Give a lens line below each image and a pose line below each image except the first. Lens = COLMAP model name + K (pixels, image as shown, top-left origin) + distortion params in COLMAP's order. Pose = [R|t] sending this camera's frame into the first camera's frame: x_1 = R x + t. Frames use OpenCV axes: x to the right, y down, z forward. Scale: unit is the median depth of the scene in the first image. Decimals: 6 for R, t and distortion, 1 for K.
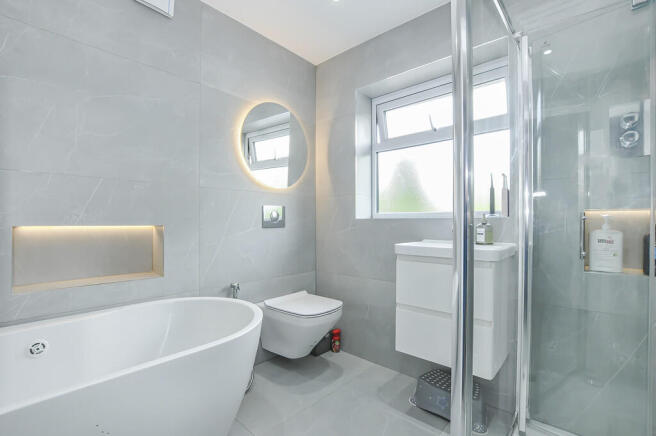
lens RADIAL K [[293.4, 0, 328.2], [0, 293.4, 223.5], [0, 0, 1]] dist [-0.046559, 0.013915]
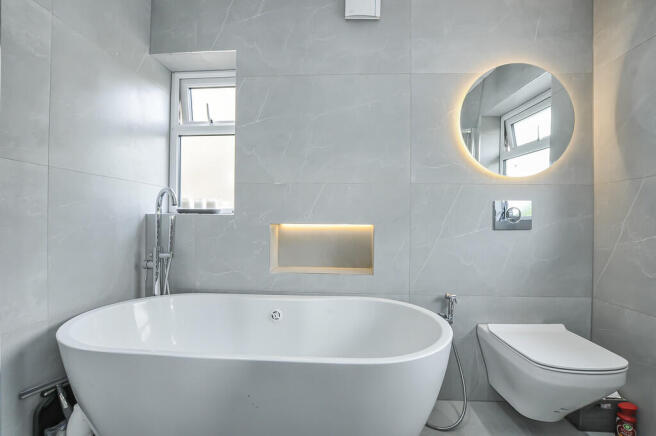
lens RADIAL K [[293.4, 0, 328.2], [0, 293.4, 223.5], [0, 0, 1]] dist [-0.046559, 0.013915]
pose [[0.620194, 0.009327, -0.784393, 0.108807], [-0.009686, 0.999944, 0.004232, -0.000766], [0.784389, 0.004973, 0.620250, 0.179666]]
